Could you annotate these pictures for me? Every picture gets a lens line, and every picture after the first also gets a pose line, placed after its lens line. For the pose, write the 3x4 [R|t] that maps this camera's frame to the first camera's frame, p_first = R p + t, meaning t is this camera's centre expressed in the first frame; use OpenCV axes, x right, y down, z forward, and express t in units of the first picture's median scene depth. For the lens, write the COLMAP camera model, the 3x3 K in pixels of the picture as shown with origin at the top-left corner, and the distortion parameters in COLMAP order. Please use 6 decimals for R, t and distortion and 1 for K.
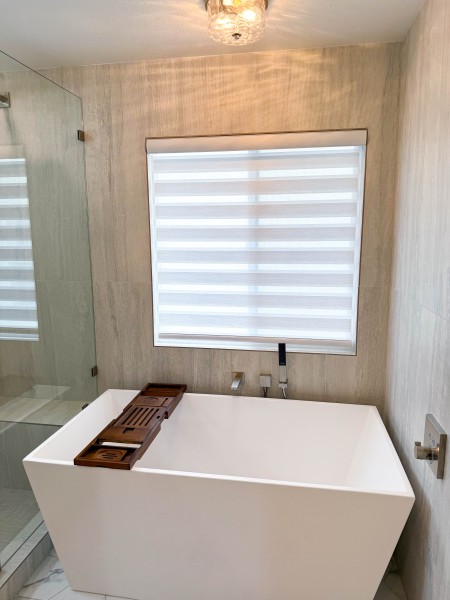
lens RADIAL K [[429.5, 0, 230.0], [0, 429.5, 298.1], [0, 0, 1]] dist [0.037663, -0.042422]
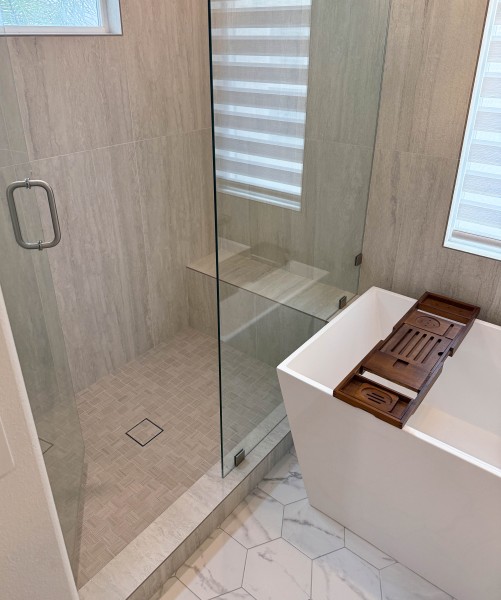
lens RADIAL K [[483.2, 0, 247.9], [0, 483.2, 258.5], [0, 0, 1]] dist [0.054298, -0.058487]
pose [[0.876578, 0.210642, -0.432714, -0.116622], [-0.084474, 0.952512, 0.292550, -0.094620], [0.473788, -0.219889, 0.852745, 0.138572]]
